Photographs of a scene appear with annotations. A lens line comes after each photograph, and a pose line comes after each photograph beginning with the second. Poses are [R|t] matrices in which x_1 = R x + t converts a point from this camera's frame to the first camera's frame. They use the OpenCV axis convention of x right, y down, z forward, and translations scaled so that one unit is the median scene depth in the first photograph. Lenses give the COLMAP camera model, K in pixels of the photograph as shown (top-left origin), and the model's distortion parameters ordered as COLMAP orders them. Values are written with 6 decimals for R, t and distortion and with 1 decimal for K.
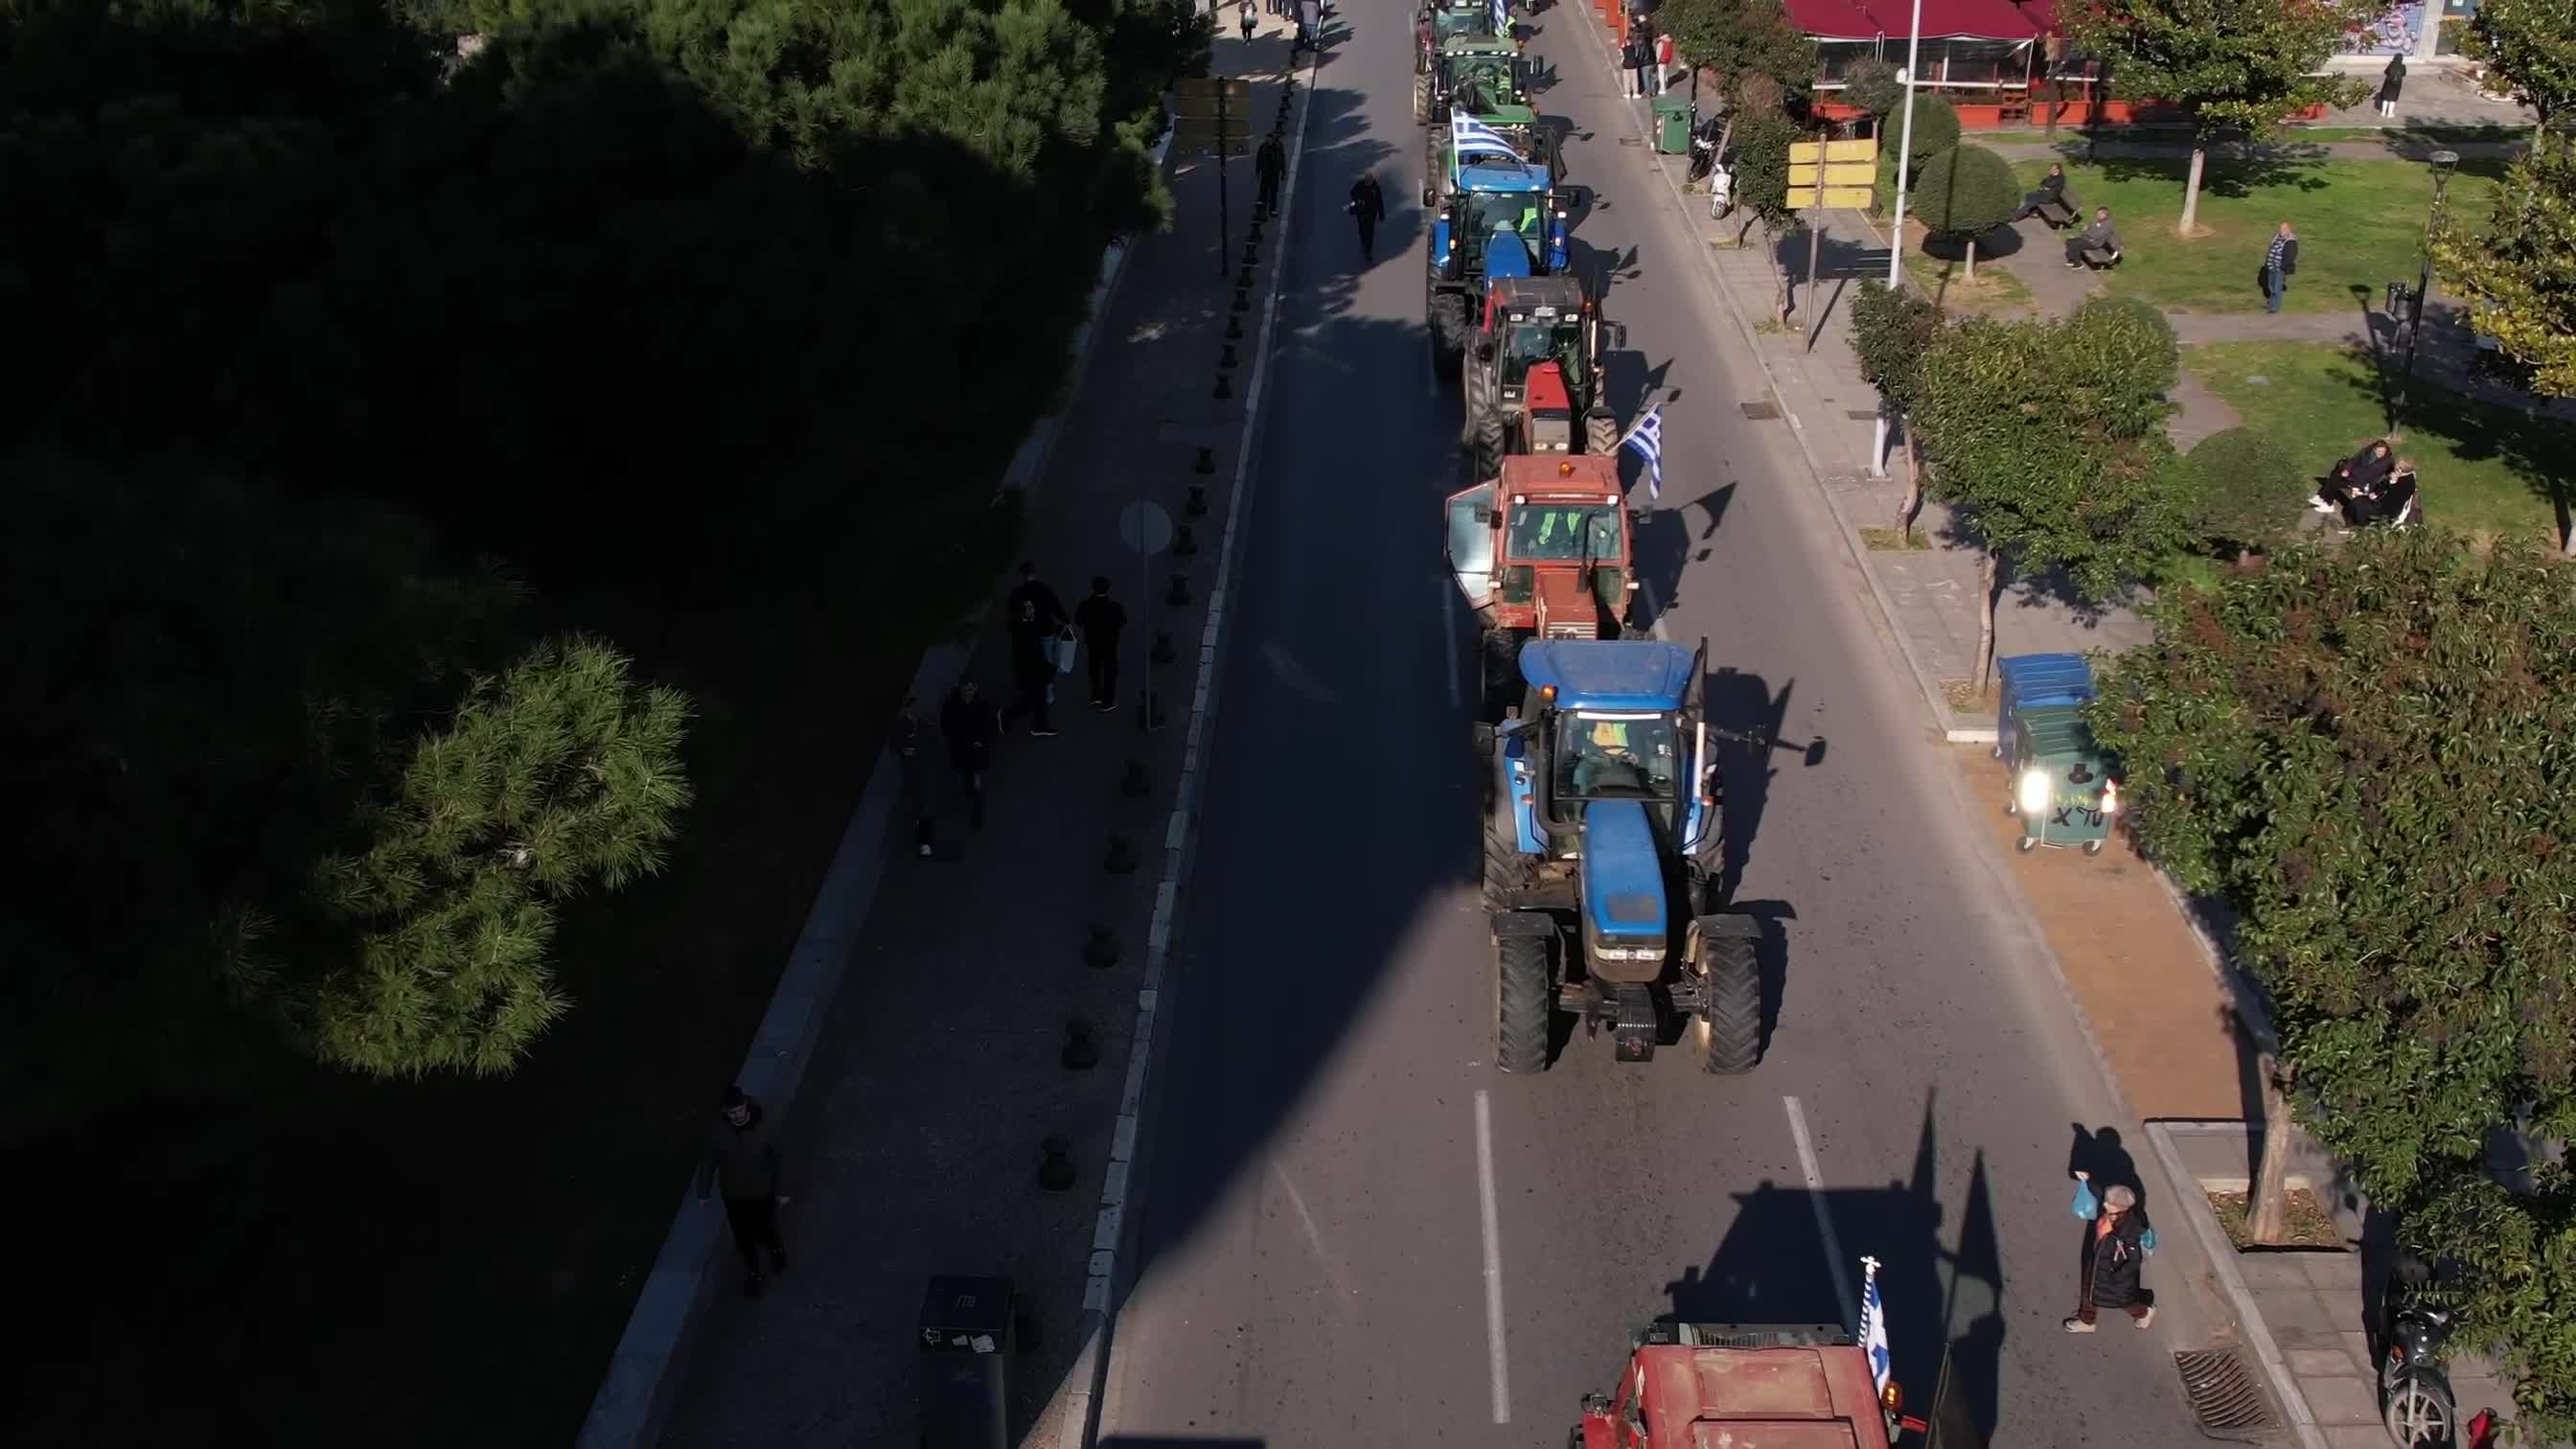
lens RADIAL K [[2505.3, 0, 1288.0], [0, 2505.3, 724.5], [0, 0, 1]] dist [-0.003634, -0.001454]
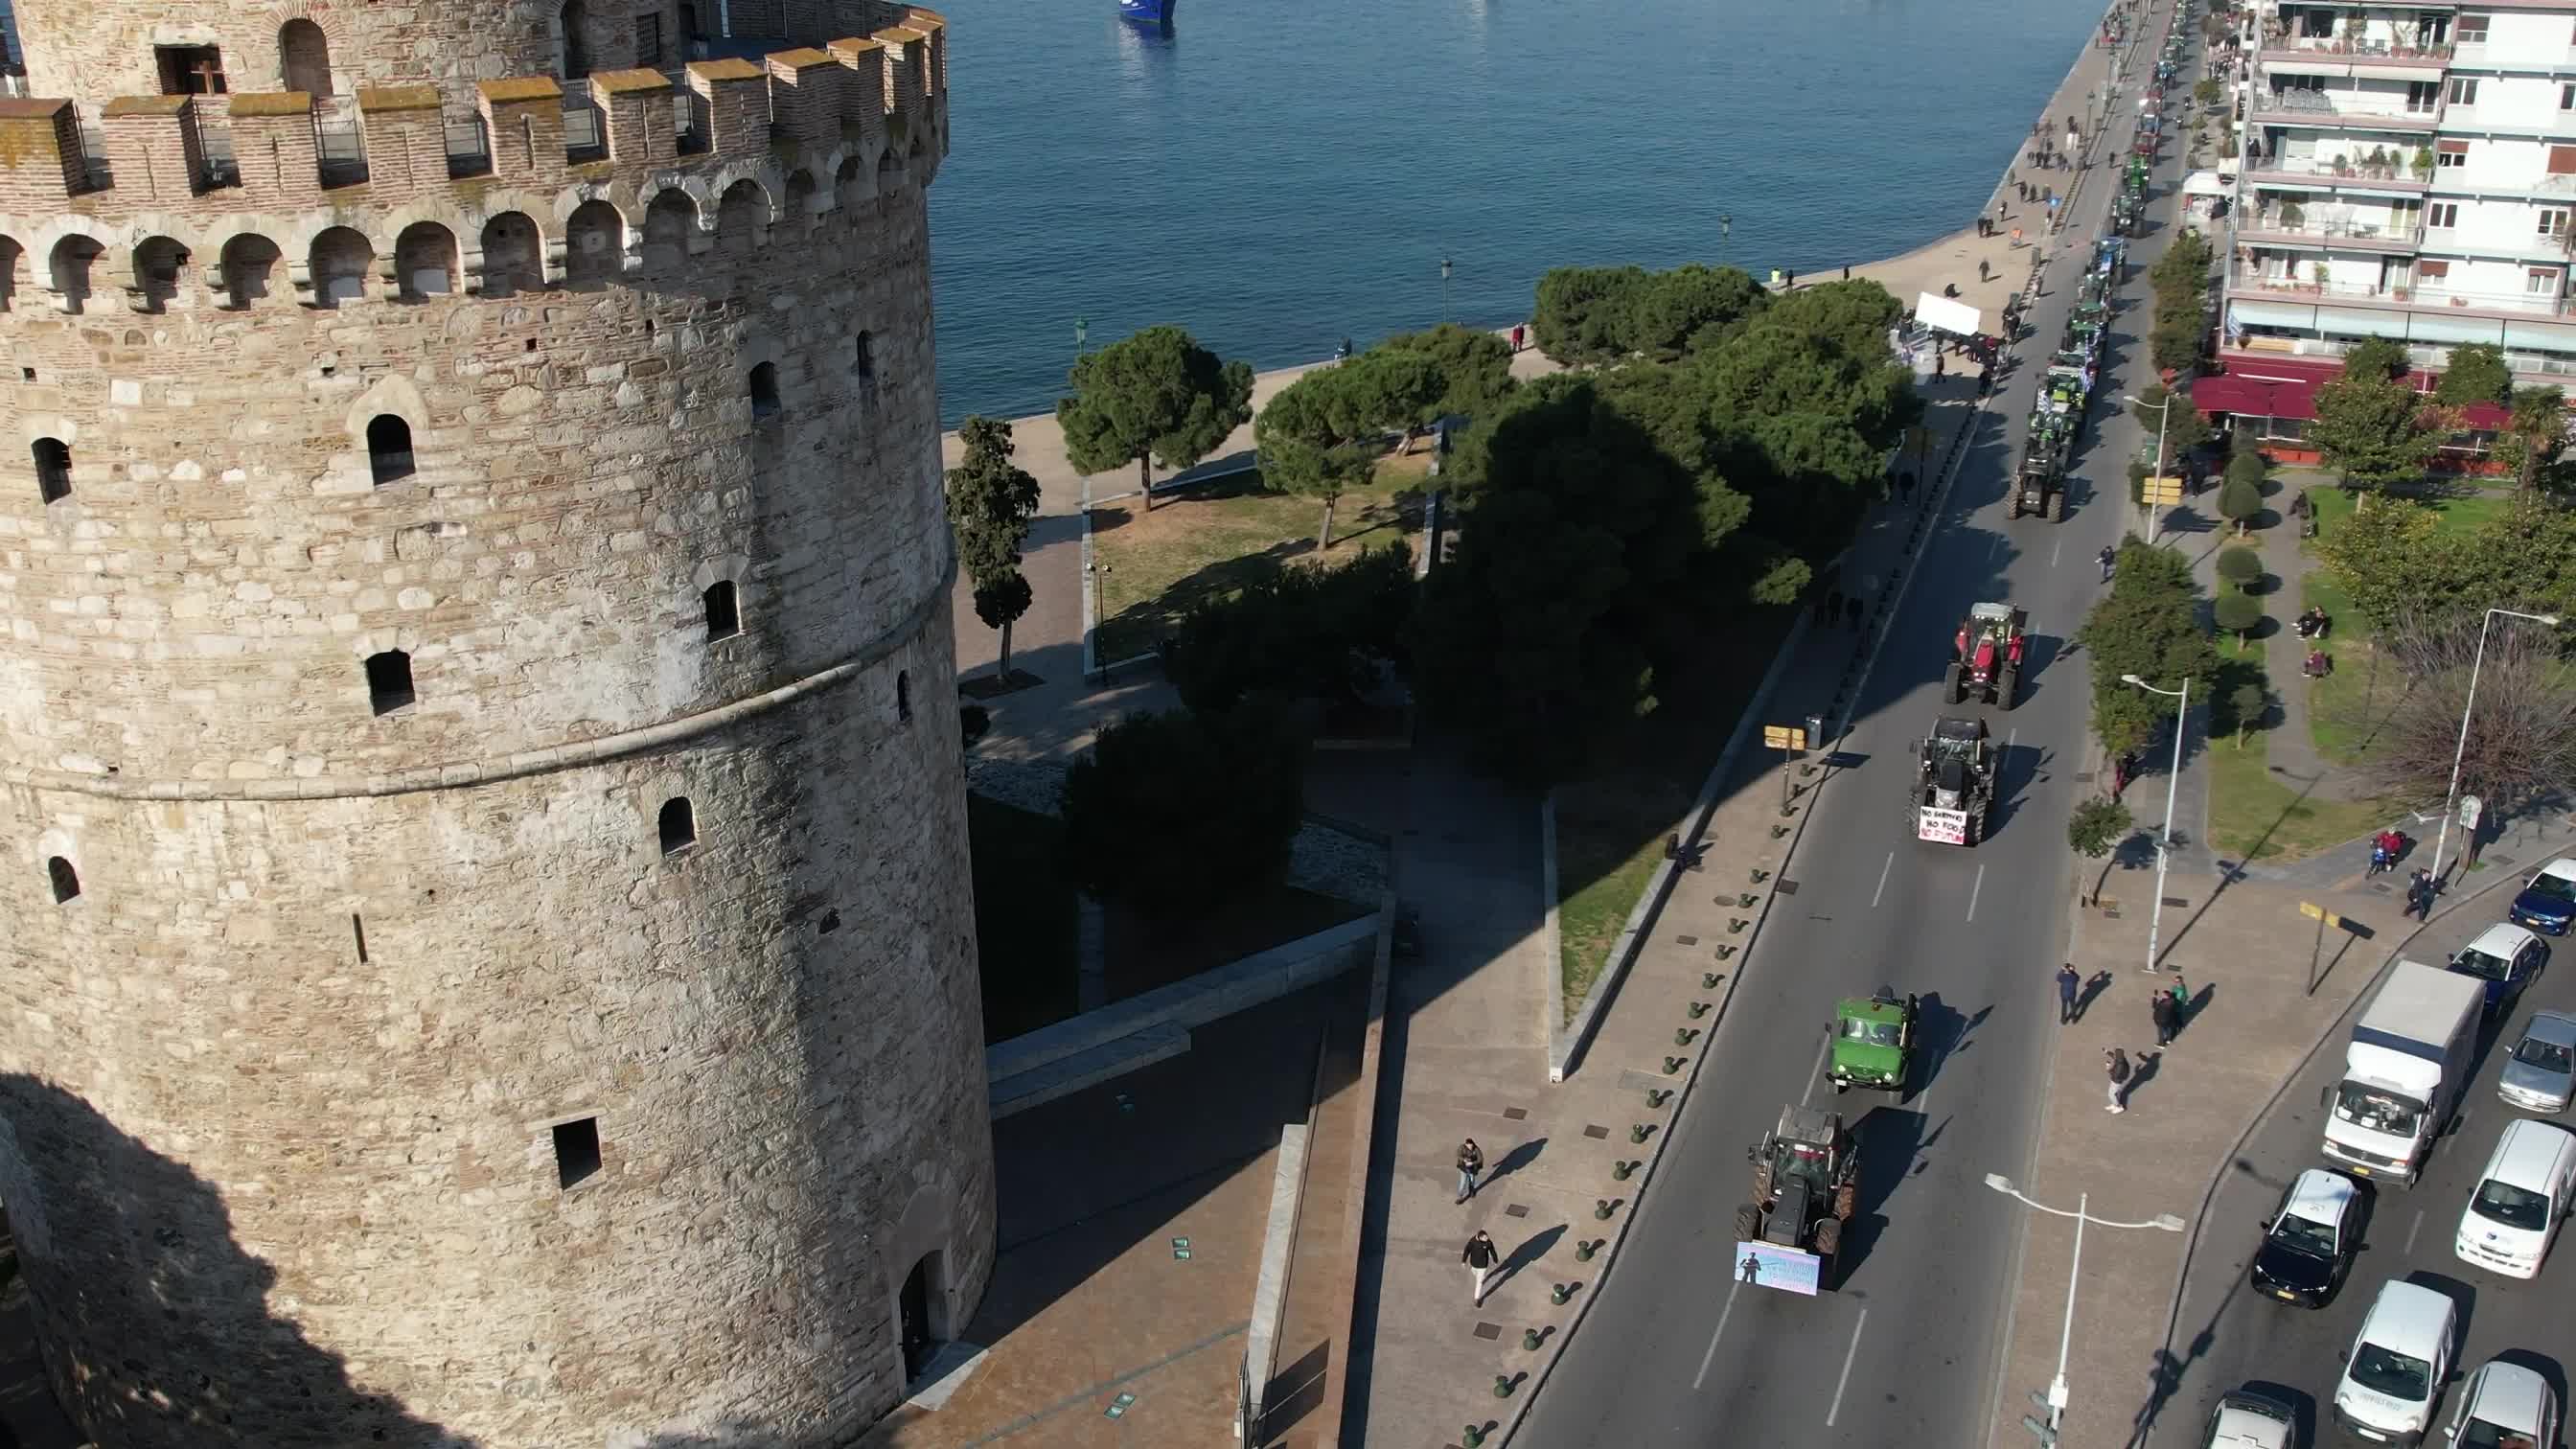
lens RADIAL K [[2343.6, 0, 1288.0], [0, 2343.6, 724.5], [0, 0, 1]] dist [-0.006693, -0.003657]
pose [[0.949758, 0.116744, -0.290397, 0.173951], [-0.134202, 0.990111, -0.040876, 0.439999], [0.282753, 0.077794, 0.956033, -2.840989]]
